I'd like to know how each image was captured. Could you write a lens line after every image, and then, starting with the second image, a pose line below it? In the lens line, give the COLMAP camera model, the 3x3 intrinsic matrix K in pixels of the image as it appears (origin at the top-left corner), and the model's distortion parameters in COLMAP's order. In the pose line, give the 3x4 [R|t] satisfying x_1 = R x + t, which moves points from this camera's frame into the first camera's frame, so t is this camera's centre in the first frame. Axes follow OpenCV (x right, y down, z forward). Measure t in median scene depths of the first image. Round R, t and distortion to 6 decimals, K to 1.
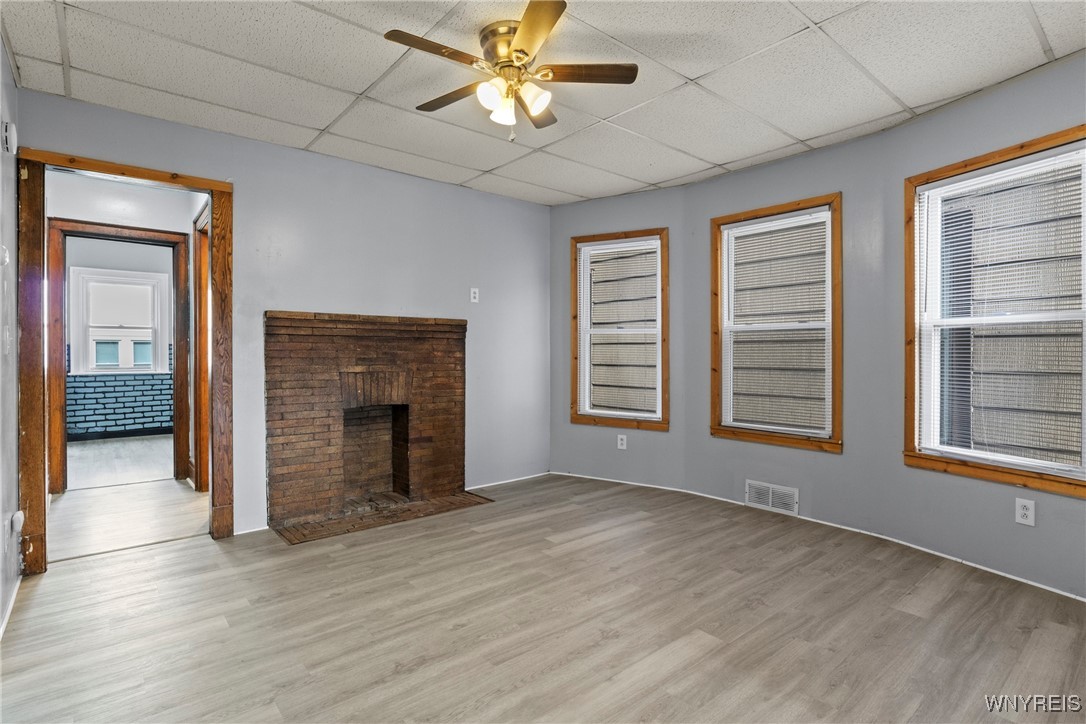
lens RADIAL K [[545.2, 0, 539.7], [0, 545.2, 357.2], [0, 0, 1]] dist [-0.043583, 0.009426]
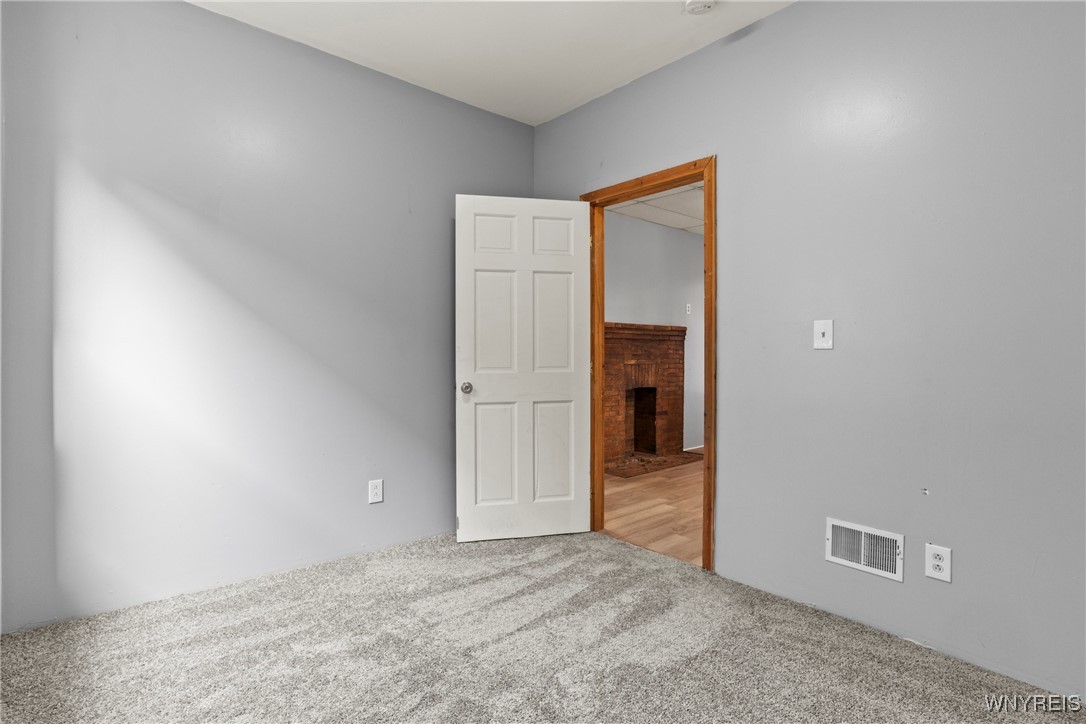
lens RADIAL K [[545.2, 0, 541.1], [0, 545.2, 354.6], [0, 0, 1]] dist [-0.043583, 0.009426]
pose [[0.999842, 0.003527, 0.017403, -0.587848], [-0.003491, 0.999992, -0.002045, 0.006384], [-0.017410, 0.001984, 0.999846, -0.413695]]
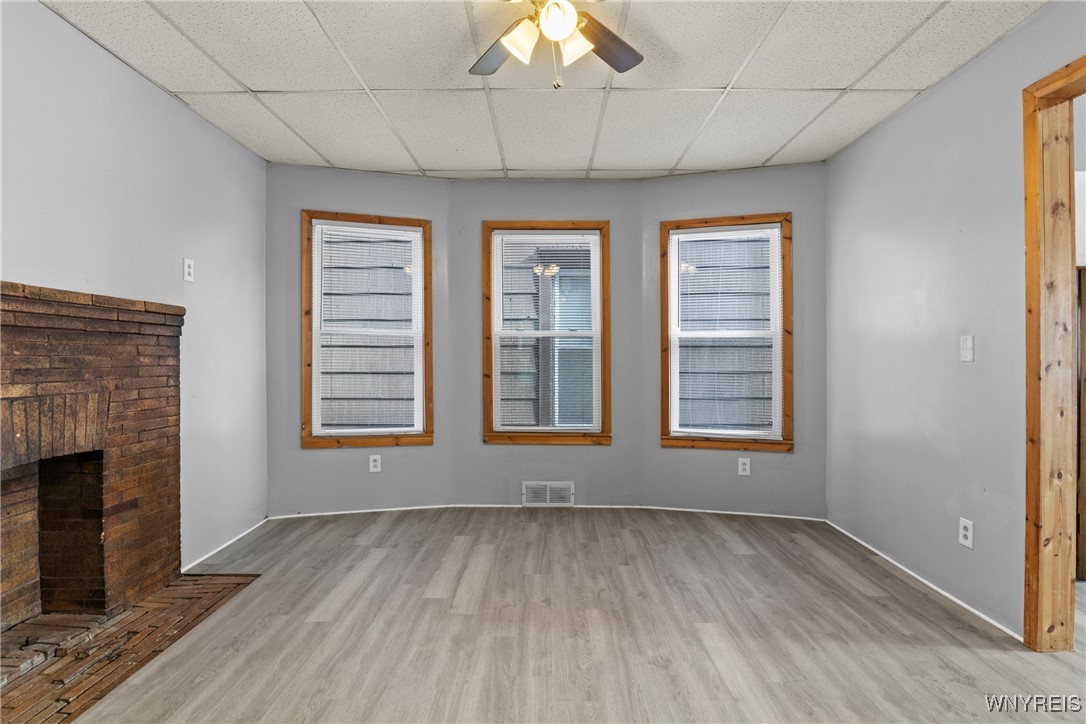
lens RADIAL K [[545.2, 0, 542.2], [0, 545.2, 360.0], [0, 0, 1]] dist [-0.043583, 0.009426]
pose [[0.644620, -0.003429, 0.764496, -0.385587], [0.006289, 0.999980, -0.000817, -0.003507], [-0.764478, 0.005334, 0.644628, 0.304166]]
